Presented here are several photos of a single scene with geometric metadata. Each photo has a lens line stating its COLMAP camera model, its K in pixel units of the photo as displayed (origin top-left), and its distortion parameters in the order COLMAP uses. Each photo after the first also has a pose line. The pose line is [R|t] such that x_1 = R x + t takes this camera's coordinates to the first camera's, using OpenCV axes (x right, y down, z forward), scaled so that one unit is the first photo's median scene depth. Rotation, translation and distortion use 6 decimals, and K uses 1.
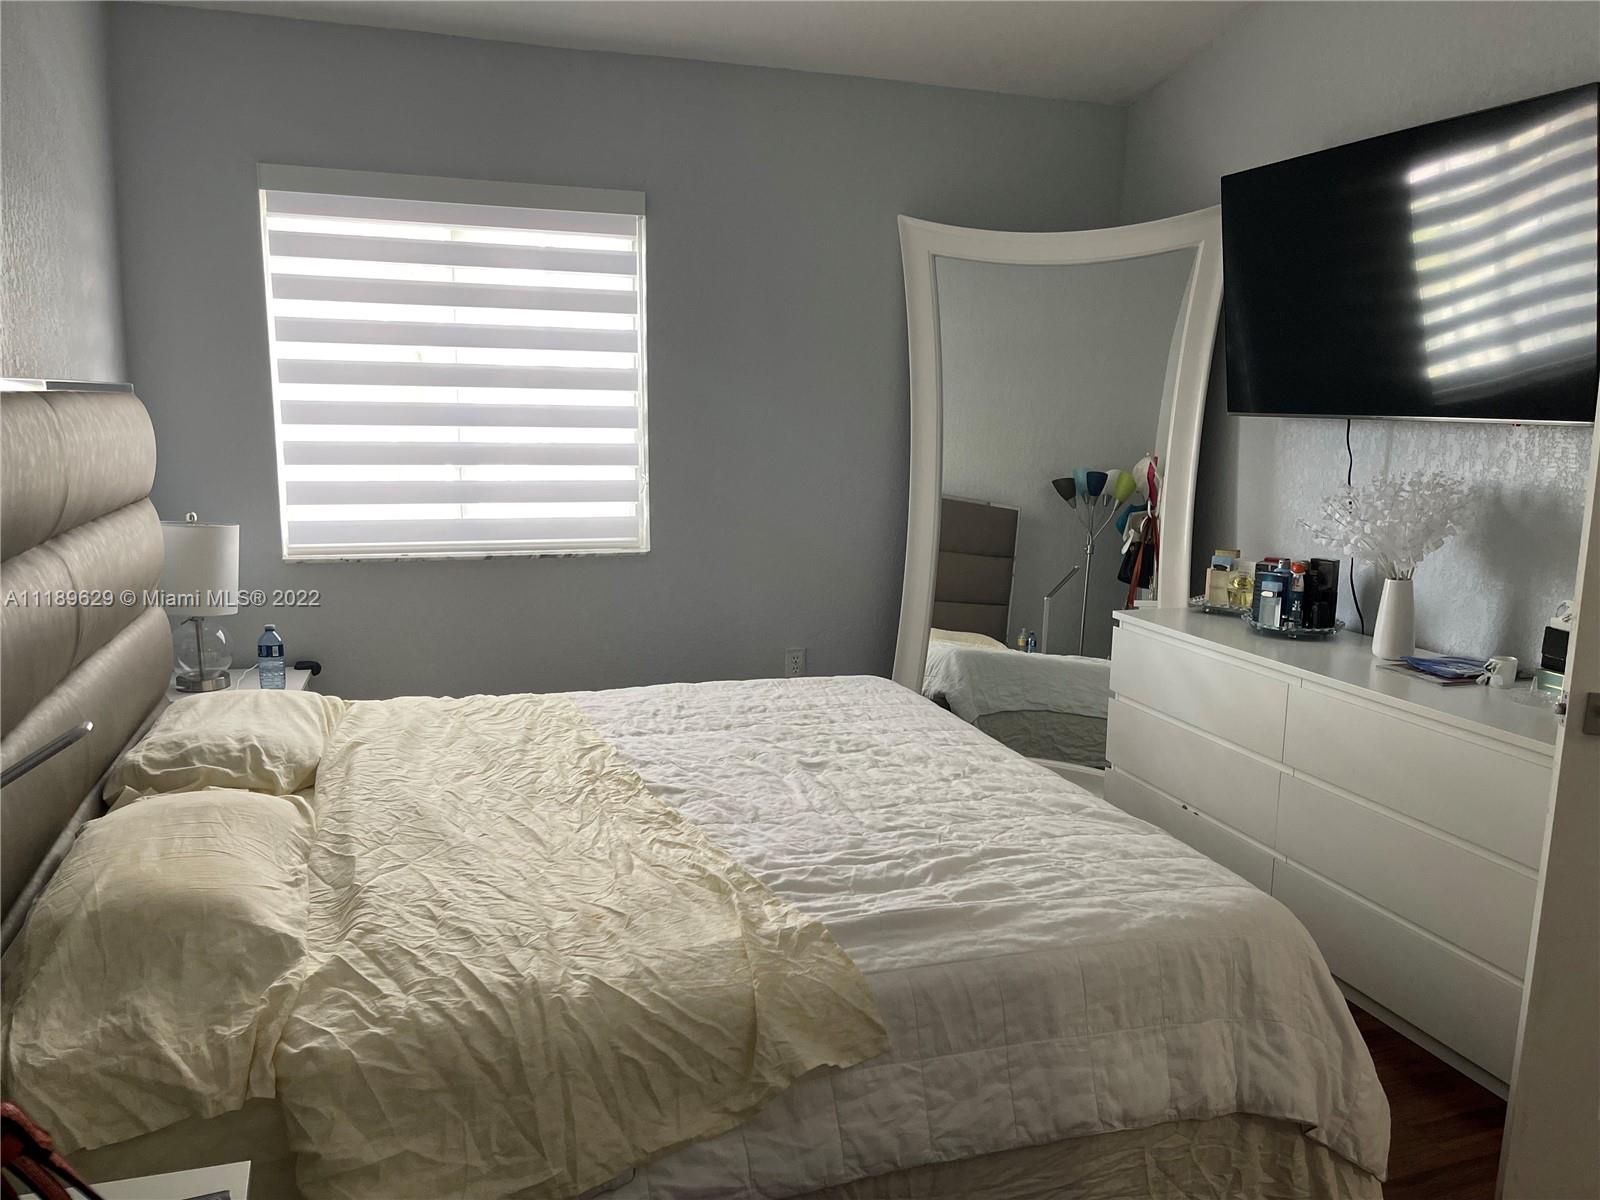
lens RADIAL K [[1218.7, 0, 803.3], [0, 1218.7, 610.8], [0, 0, 1]] dist [0.079345, -0.112163]
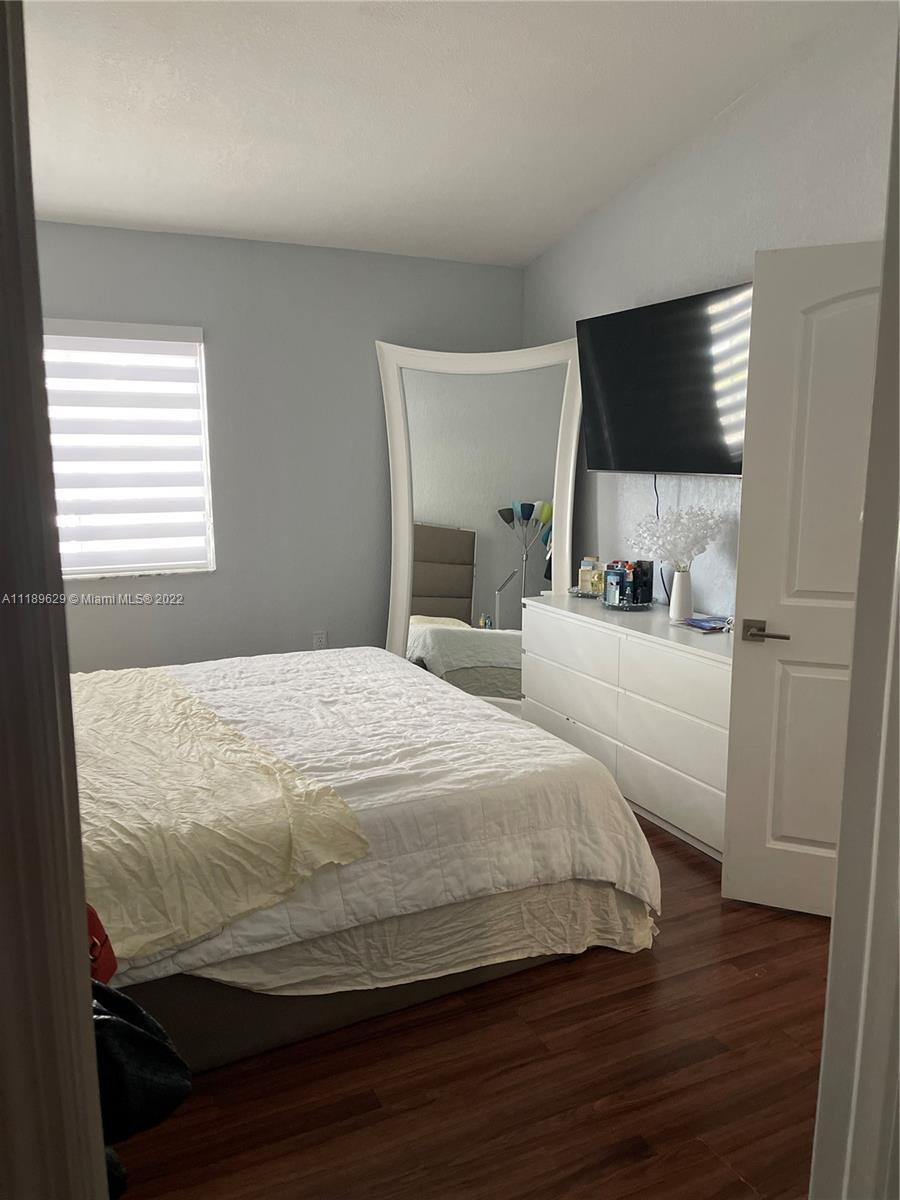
lens RADIAL K [[914.0, 0, 447.9], [0, 914.0, 606.1], [0, 0, 1]] dist [0.079345, -0.112163]
pose [[0.991752, -0.039840, 0.121820, 0.027106], [0.039955, 0.999200, 0.001504, 0.008269], [-0.121782, 0.003376, 0.992551, -0.242544]]
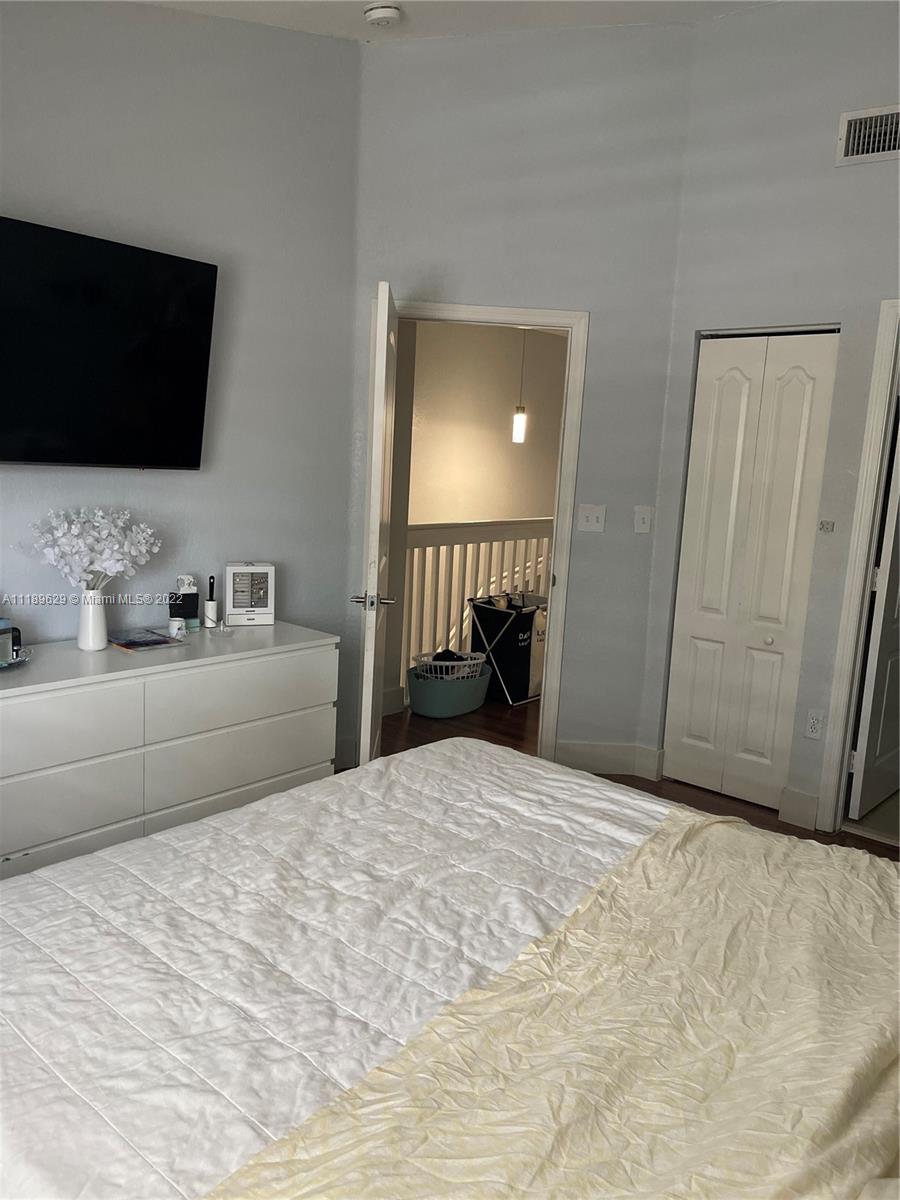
lens RADIAL K [[914.0, 0, 447.9], [0, 914.0, 606.1], [0, 0, 1]] dist [0.079345, -0.112163]
pose [[-0.506349, -0.185014, 0.842248, -0.692921], [0.090469, 0.959925, 0.265252, -0.305652], [-0.857570, 0.210508, -0.469319, 1.494716]]
